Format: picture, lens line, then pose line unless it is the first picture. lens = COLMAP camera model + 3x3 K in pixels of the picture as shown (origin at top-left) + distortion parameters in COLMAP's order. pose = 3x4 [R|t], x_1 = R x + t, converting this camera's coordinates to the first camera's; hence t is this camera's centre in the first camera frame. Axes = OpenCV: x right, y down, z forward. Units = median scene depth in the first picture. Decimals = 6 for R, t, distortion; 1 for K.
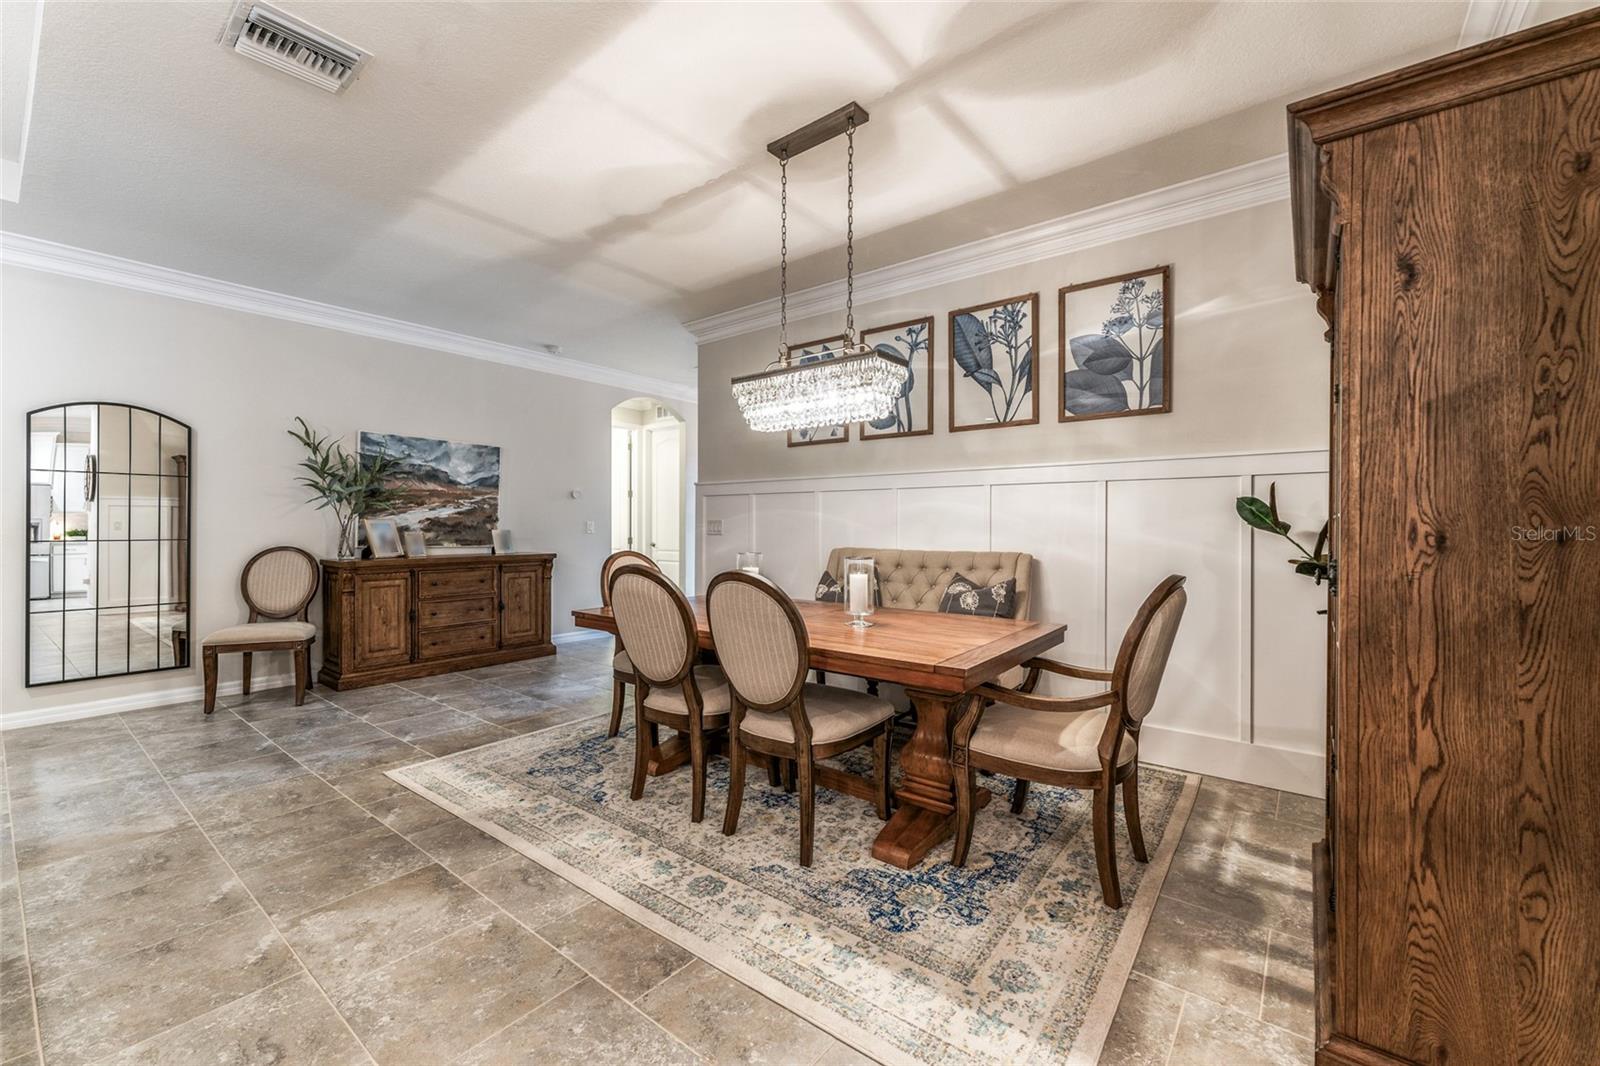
lens RADIAL K [[649.6, 0, 798.1], [0, 649.6, 521.6], [0, 0, 1]] dist [0.002906, 0.000745]
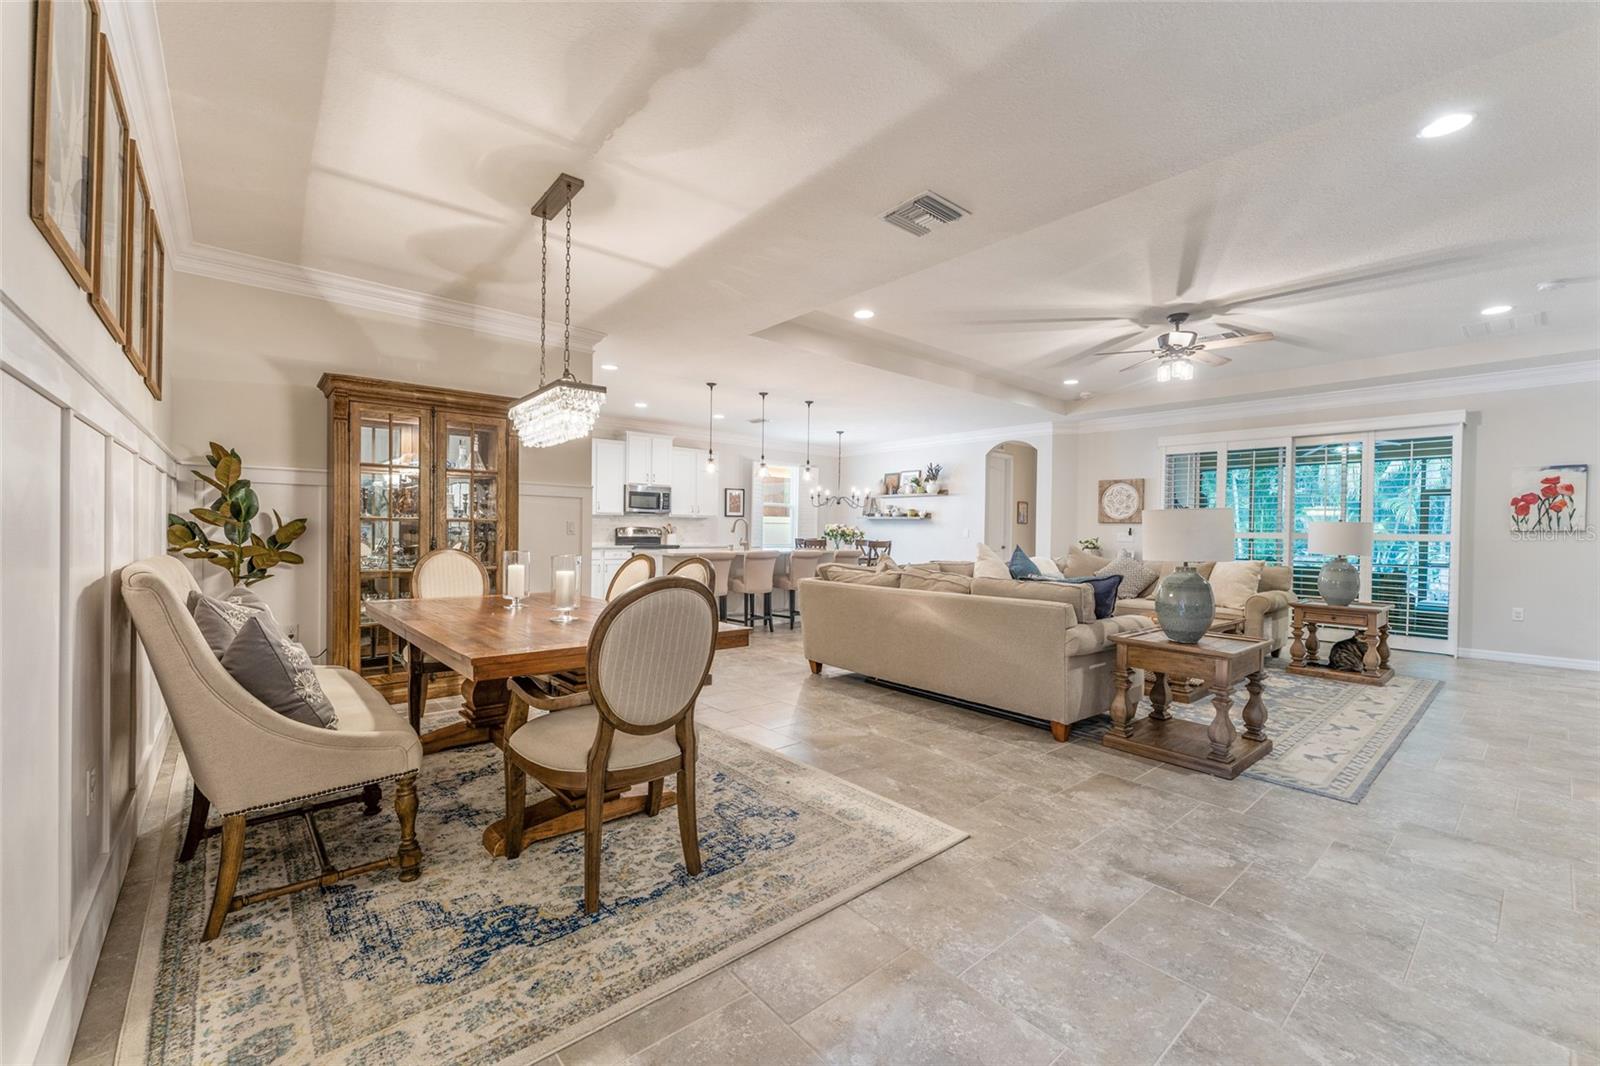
lens RADIAL K [[649.6, 0, 799.4], [0, 649.6, 535.5], [0, 0, 1]] dist [0.002906, 0.000745]
pose [[-0.981780, -0.018505, 0.189119, -0.530083], [-0.018711, 0.999825, 0.000694, 0.011331], [-0.189099, -0.002857, -0.981954, 1.708087]]
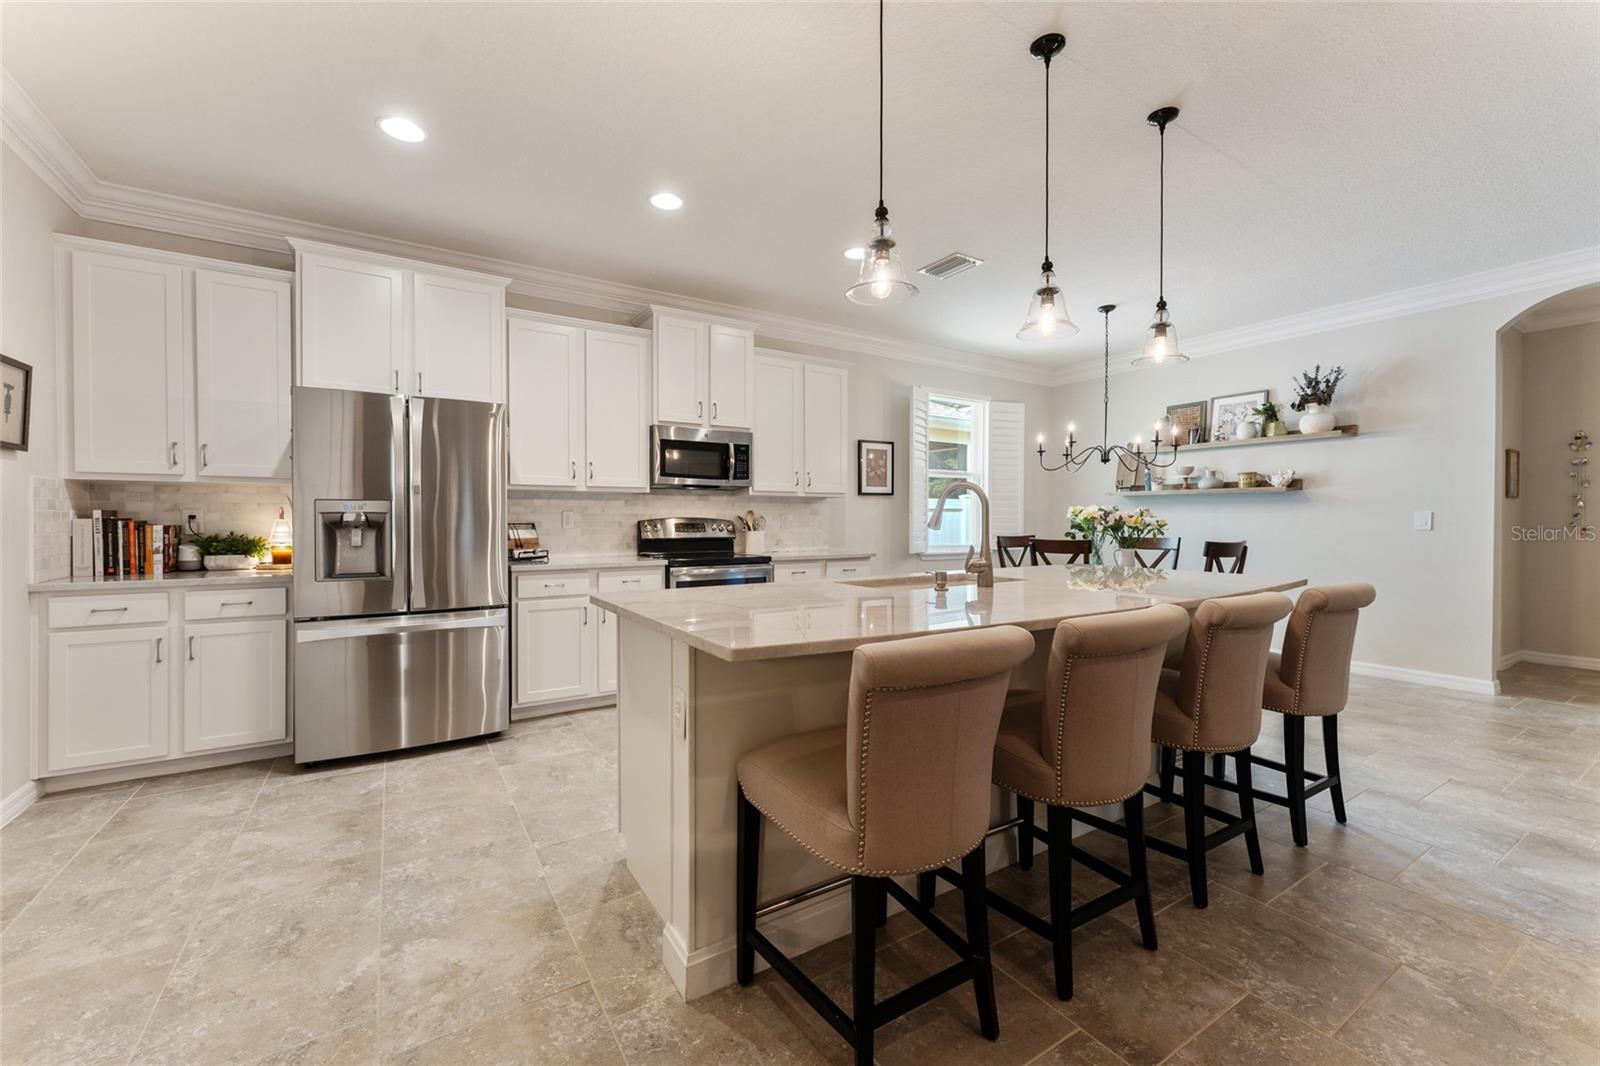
lens RADIAL K [[649.6, 0, 798.1], [0, 649.6, 521.9], [0, 0, 1]] dist [0.002906, 0.000745]
pose [[-0.944255, -0.002664, 0.329205, 0.073976], [-0.004725, 0.999974, -0.005462, 0.003689], [-0.329182, -0.006713, -0.944243, 0.144001]]
